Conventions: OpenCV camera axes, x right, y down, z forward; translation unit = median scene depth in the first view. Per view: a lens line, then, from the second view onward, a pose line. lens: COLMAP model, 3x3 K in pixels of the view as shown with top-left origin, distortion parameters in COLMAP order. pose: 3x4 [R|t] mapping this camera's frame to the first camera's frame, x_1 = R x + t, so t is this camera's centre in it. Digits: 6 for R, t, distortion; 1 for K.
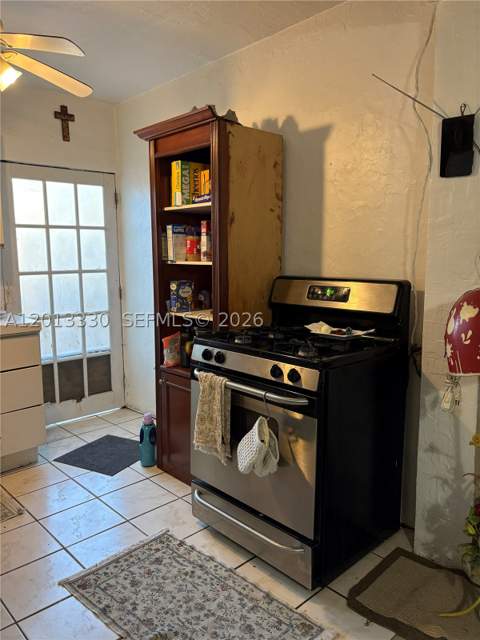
lens RADIAL K [[487.2, 0, 241.5], [0, 487.2, 322.7], [0, 0, 1]] dist [0.019023, -0.011068]
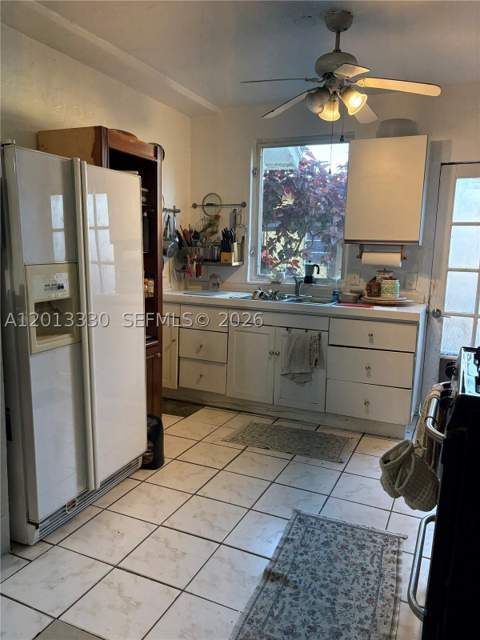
lens RADIAL K [[487.2, 0, 241.5], [0, 487.2, 322.7], [0, 0, 1]] dist [0.019023, -0.011068]
pose [[0.369551, 0.170474, -0.913439, 0.657885], [-0.156246, 0.980430, 0.119764, -0.076958], [0.915980, 0.098463, 0.388955, 0.327318]]
